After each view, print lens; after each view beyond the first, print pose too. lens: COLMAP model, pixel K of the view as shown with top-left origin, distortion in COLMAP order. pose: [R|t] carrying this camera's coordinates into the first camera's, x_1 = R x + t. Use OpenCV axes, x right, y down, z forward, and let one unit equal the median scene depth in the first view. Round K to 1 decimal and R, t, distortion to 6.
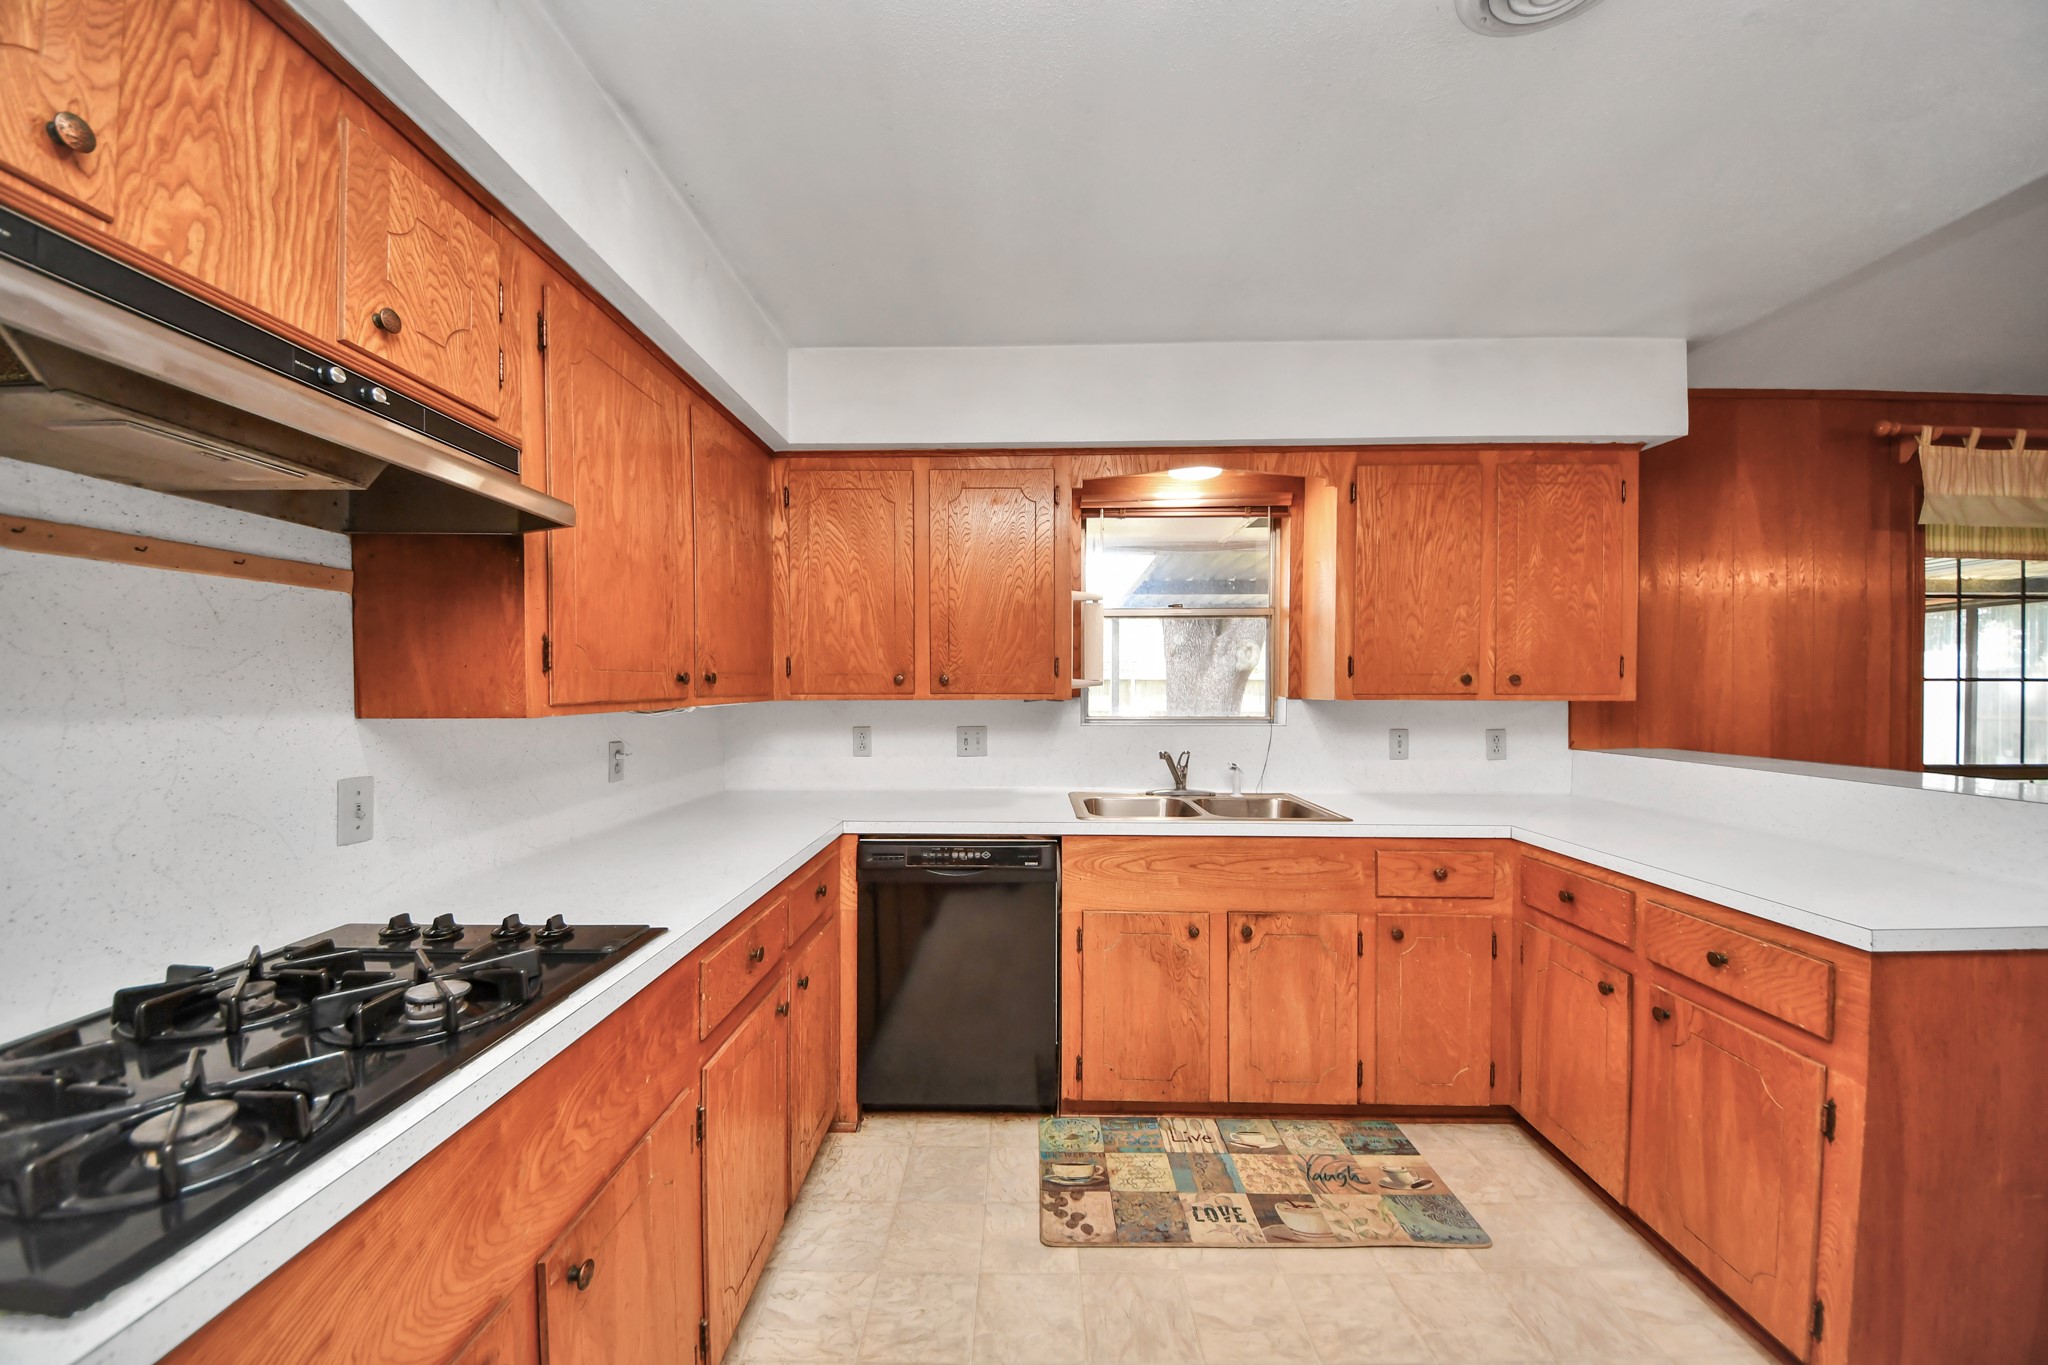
lens RADIAL K [[727.6, 0, 1023.6], [0, 727.6, 694.1], [0, 0, 1]] dist [0.022975, -0.000265]
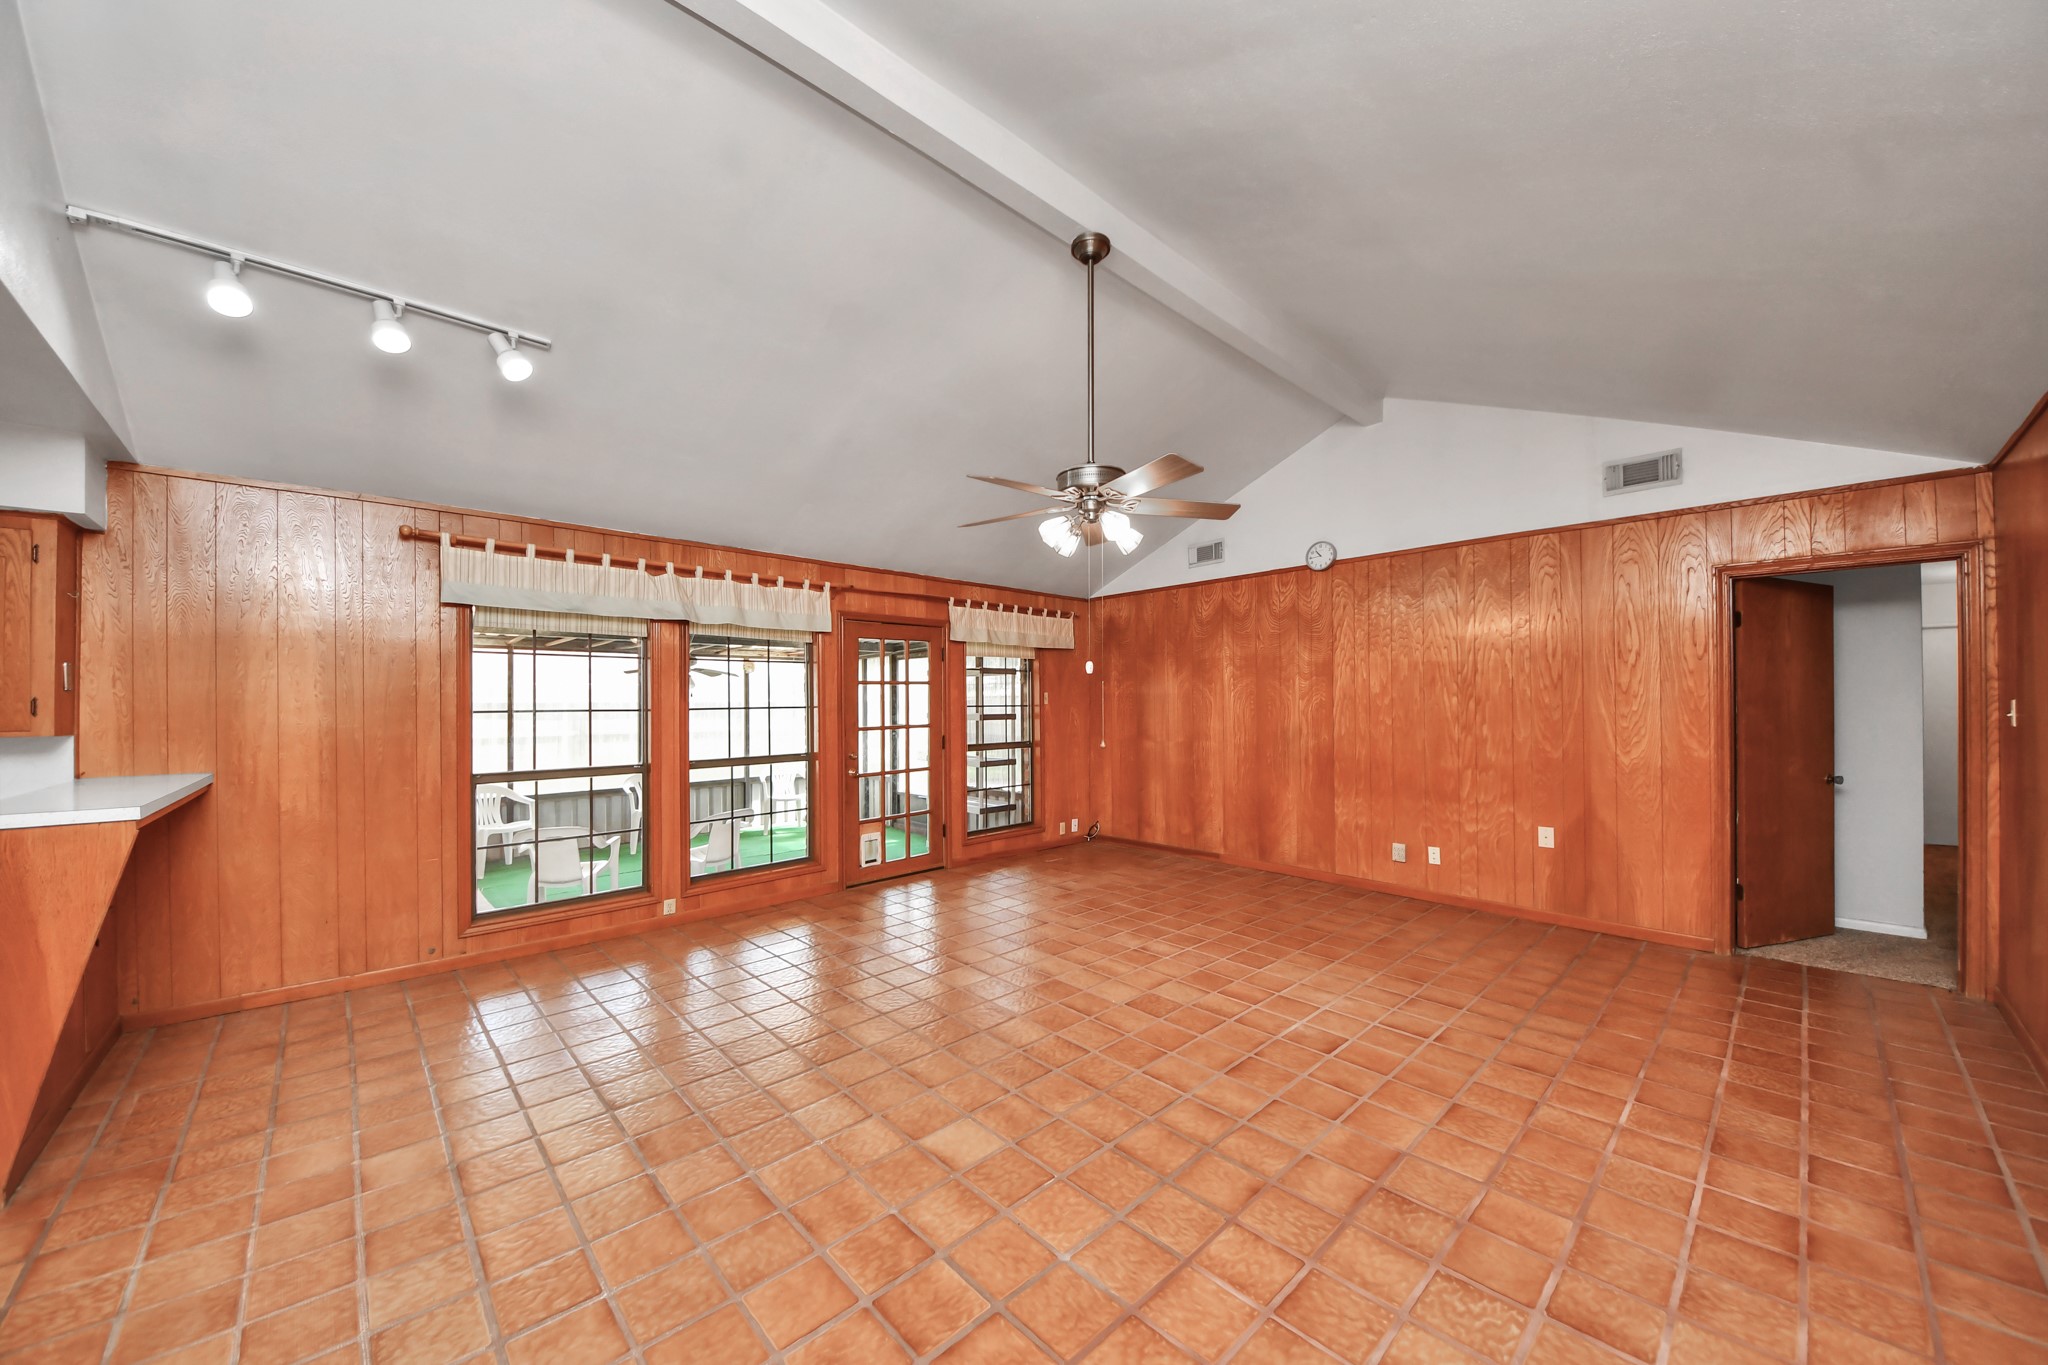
lens RADIAL K [[727.5, 0, 1020.6], [0, 727.5, 701.9], [0, 0, 1]] dist [0.037616, -0.014364]
pose [[0.710255, -0.003293, 0.703937, 1.251920], [0.013452, 0.999870, -0.008896, -0.016644], [-0.703816, 0.015788, 0.710207, -0.997445]]
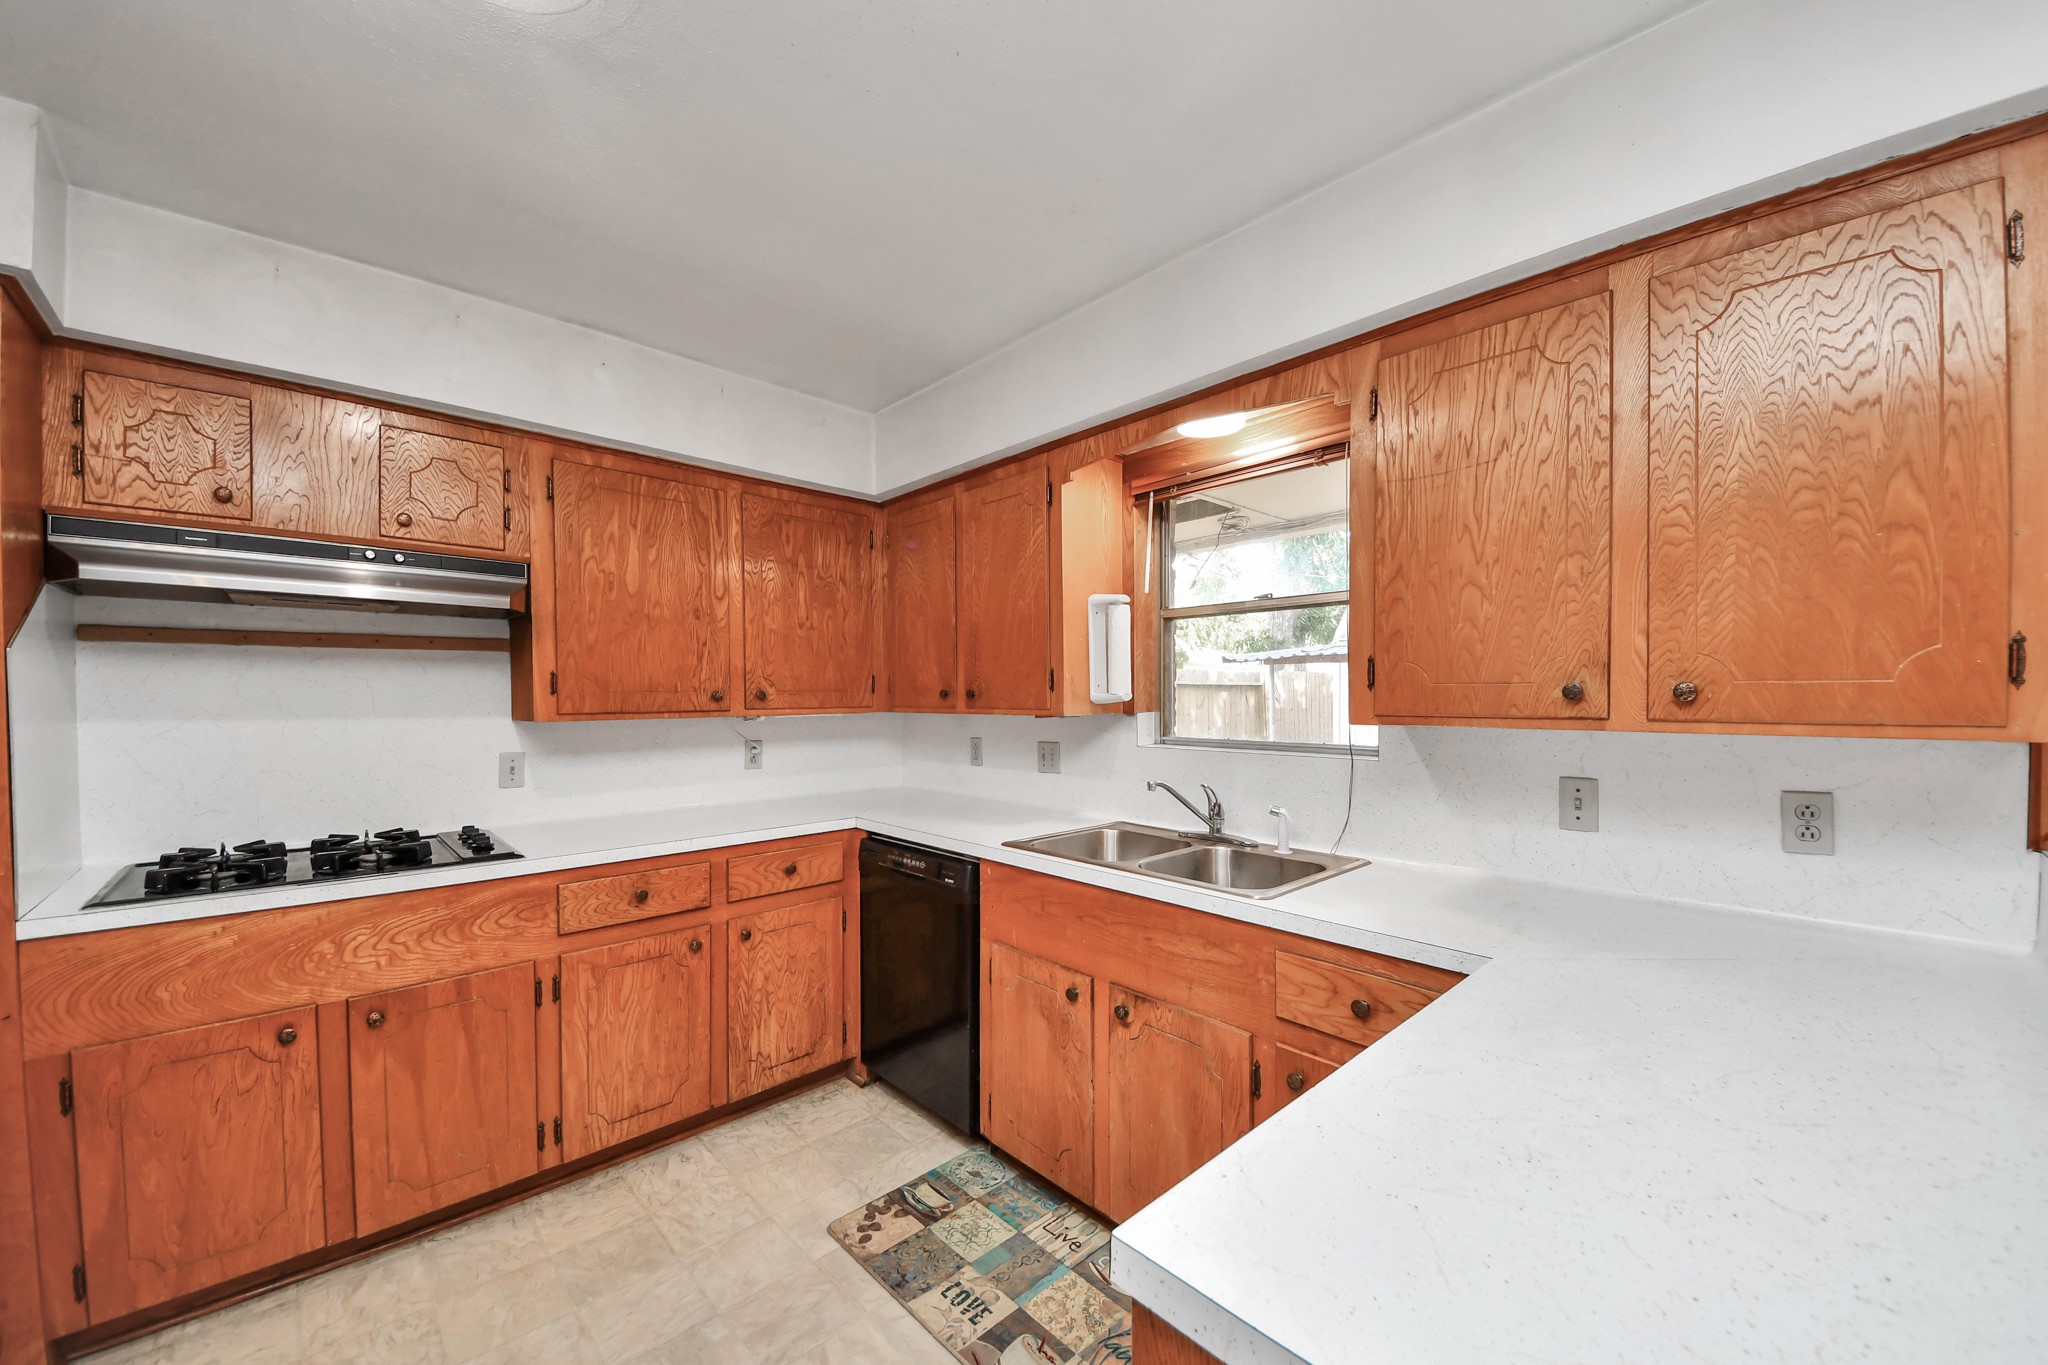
lens RADIAL K [[765.8, 0, 1018.3], [0, 765.8, 706.8], [0, 0, 1]] dist [0.045069, -0.026287]
pose [[0.698900, 0.009150, -0.715160, 0.819138], [-0.004710, 0.999955, 0.008191, -0.013351], [0.715203, -0.002356, 0.698912, 0.333281]]
